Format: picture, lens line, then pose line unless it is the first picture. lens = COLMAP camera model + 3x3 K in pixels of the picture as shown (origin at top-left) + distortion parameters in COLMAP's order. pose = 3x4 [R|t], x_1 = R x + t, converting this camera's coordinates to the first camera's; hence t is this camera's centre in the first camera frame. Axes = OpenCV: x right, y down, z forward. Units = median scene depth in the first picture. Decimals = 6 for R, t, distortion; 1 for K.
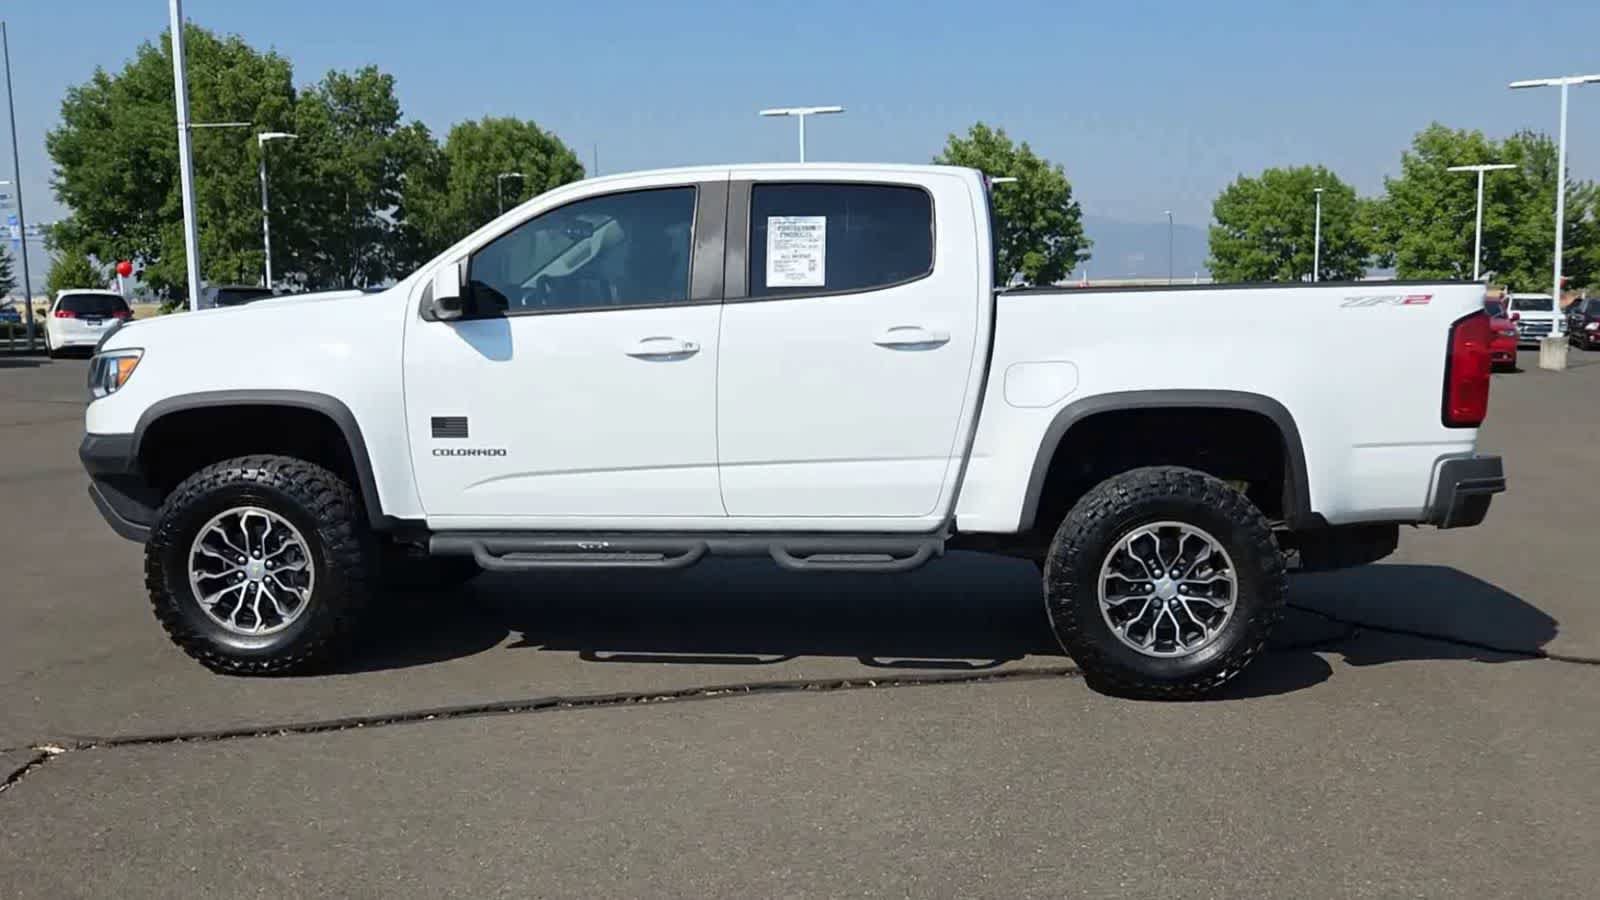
lens RADIAL K [[1517.8, 0, 801.1], [0, 1517.8, 500.2], [0, 0, 1]] dist [-0.000583, -0.000388]
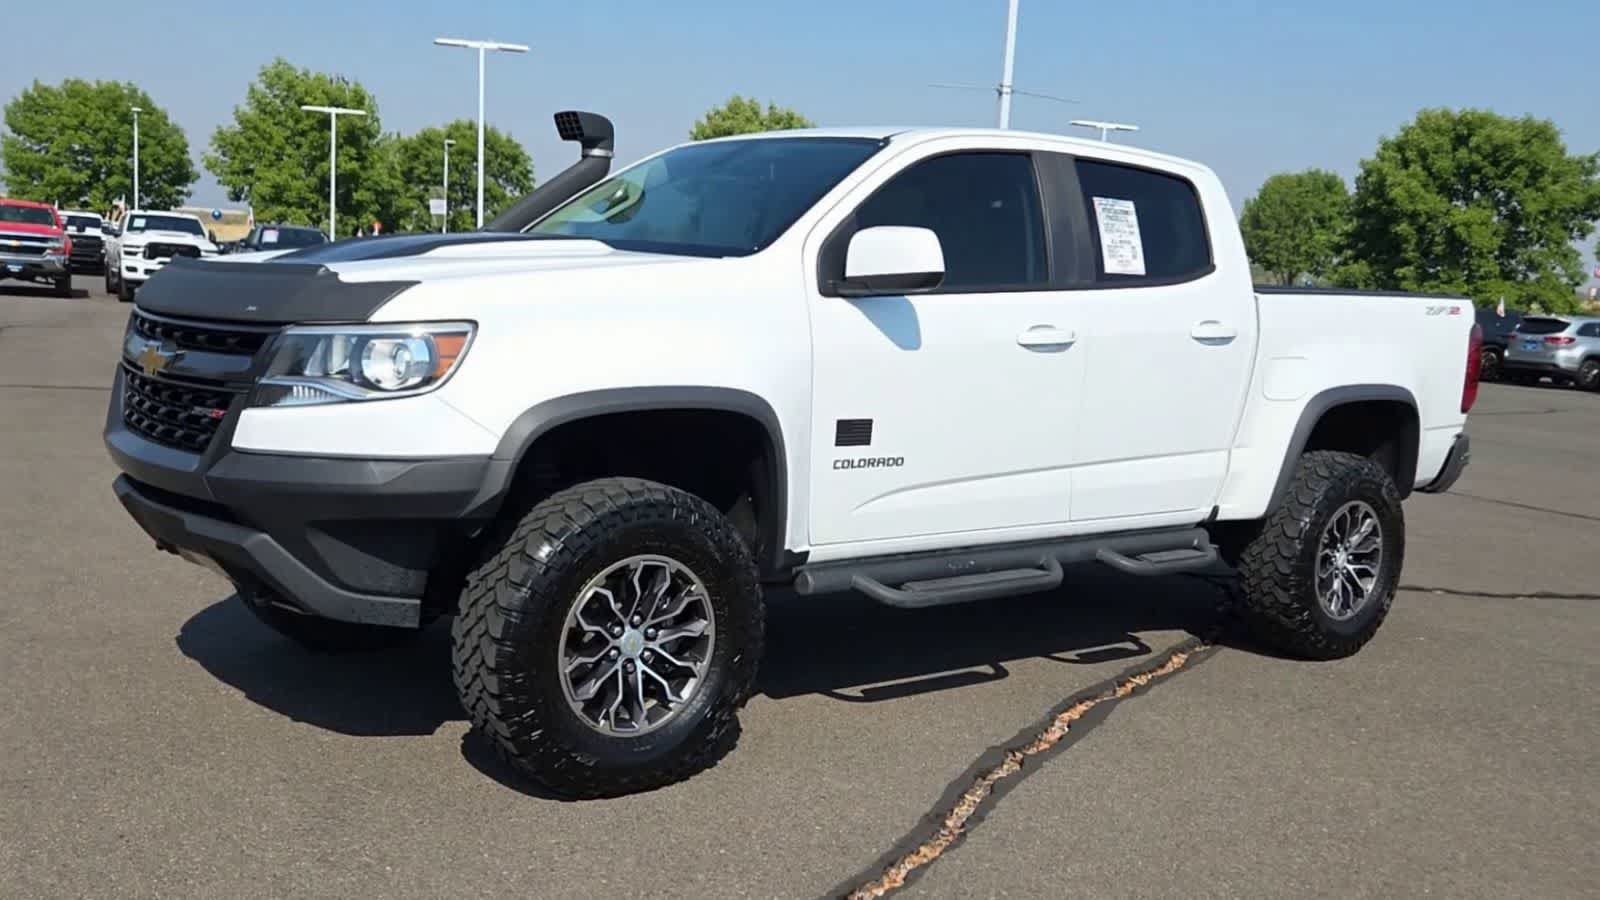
lens RADIAL K [[1543.7, 0, 794.7], [0, 1543.7, 477.2], [0, 0, 1]] dist [0.011691, 0.015215]
pose [[0.706539, -0.047426, 0.706083, -0.074422], [0.027507, 0.998838, 0.039565, -0.005191], [-0.707139, -0.008532, 0.707023, 0.041366]]
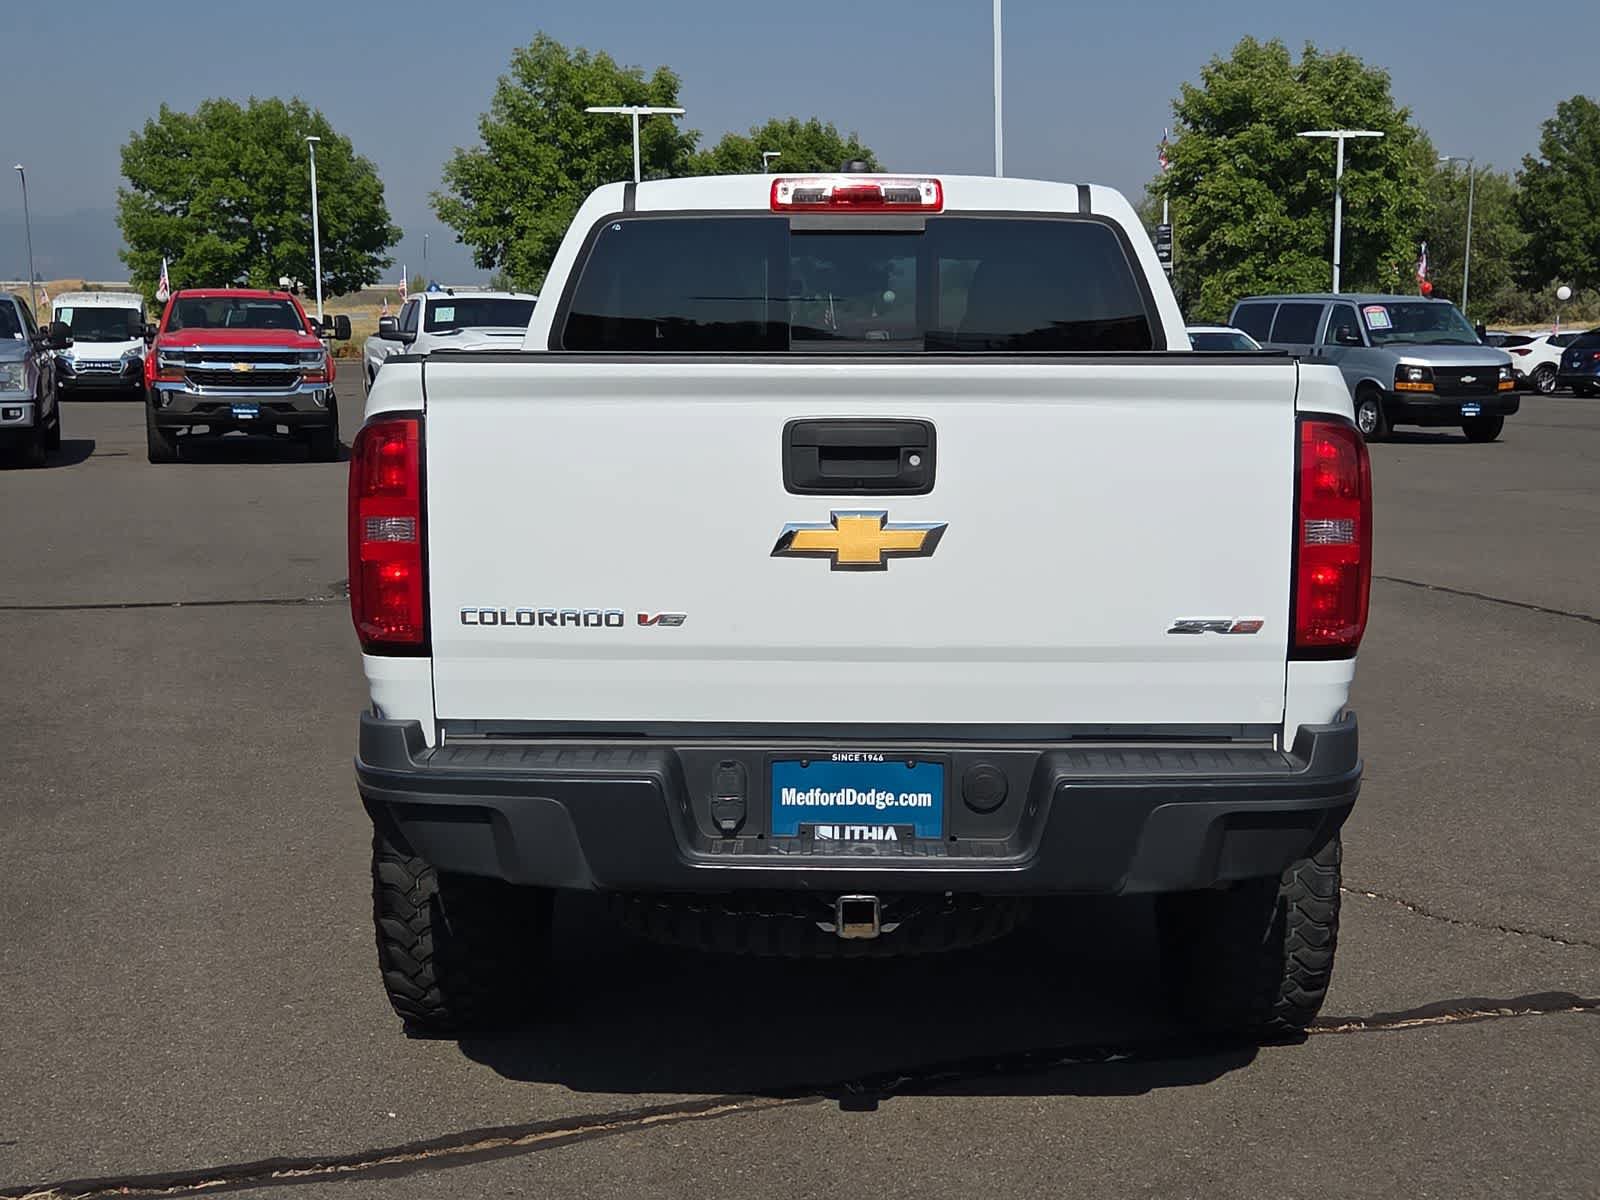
lens RADIAL K [[2150.1, 0, 799.9], [0, 2150.1, 633.0], [0, 0, 1]] dist [0.092709, -0.086605]
pose [[0.806102, -0.084046, 0.585779, -0.040732], [0.075678, 0.996377, 0.038814, -0.030090], [-0.586918, 0.013042, 0.809541, 0.220418]]
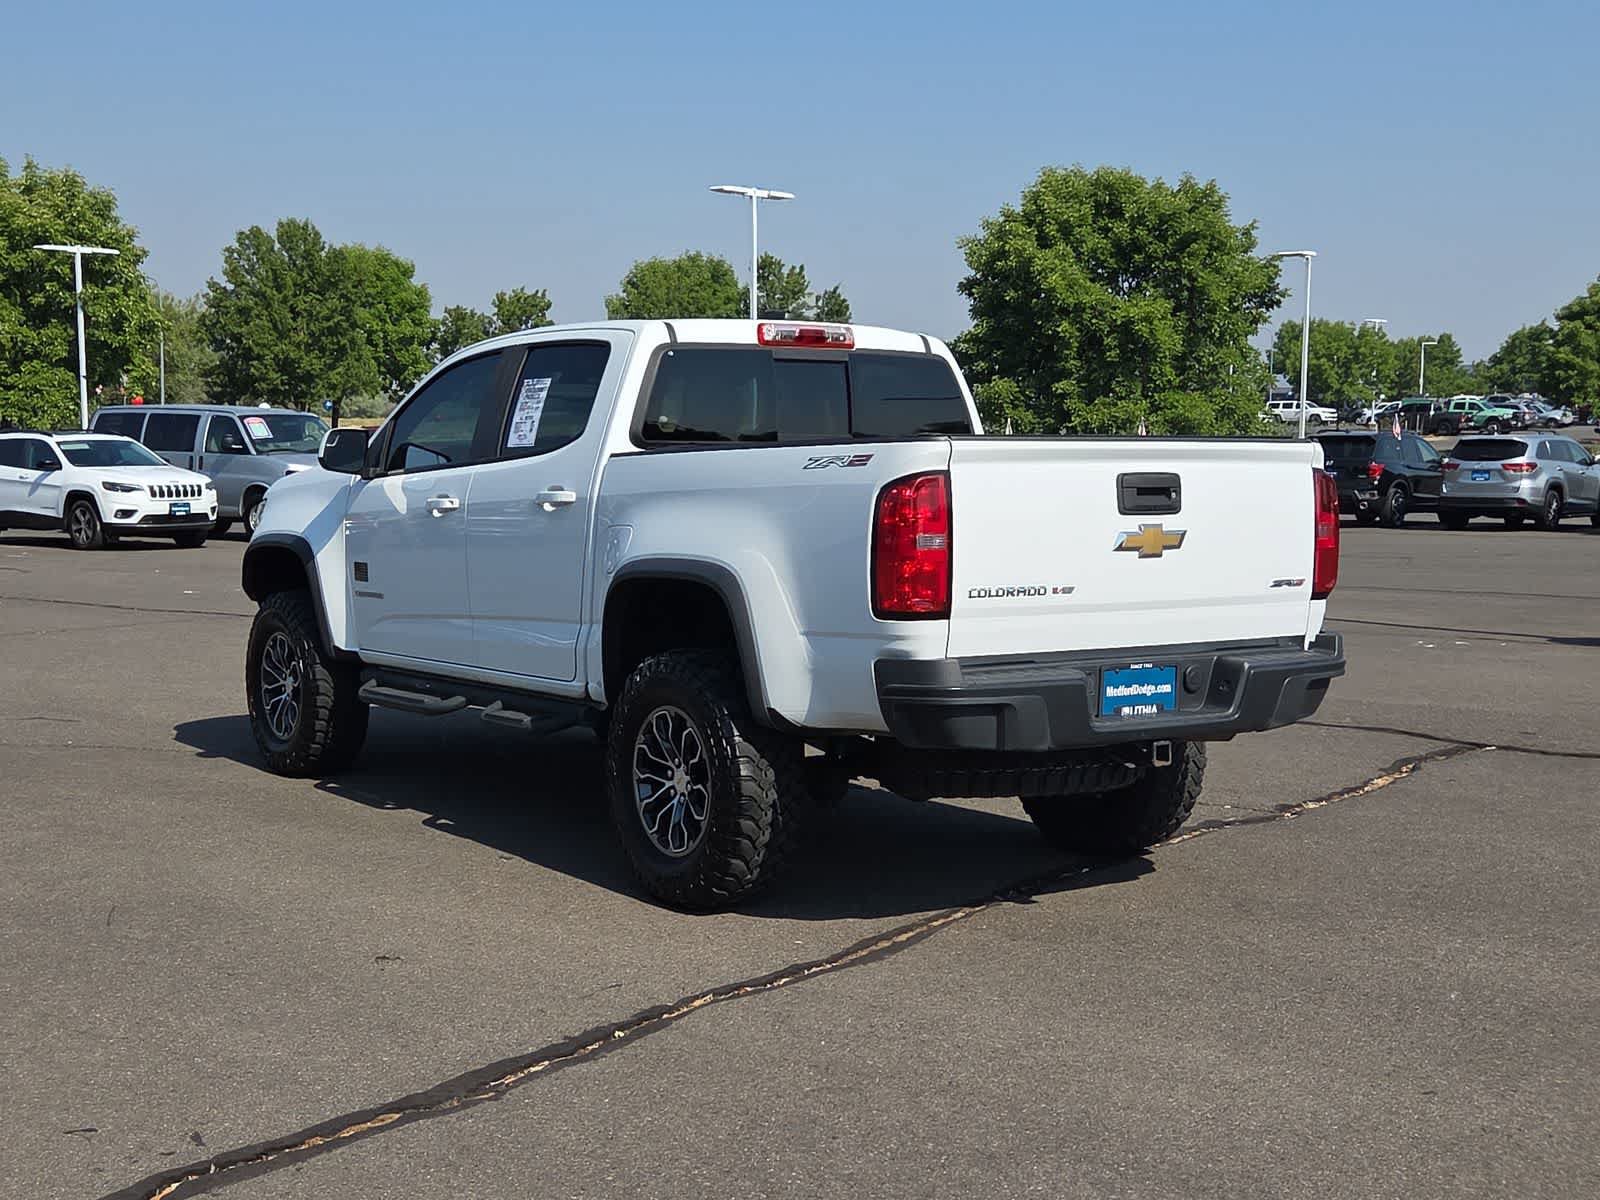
lens RADIAL K [[2150.1, 0, 799.9], [0, 2150.1, 633.0], [0, 0, 1]] dist [0.092709, -0.086605]
pose [[0.316363, -0.083412, 0.944964, -0.107464], [0.116786, 0.991974, 0.048464, -0.032745], [-0.941422, 0.095026, 0.323565, 0.248947]]
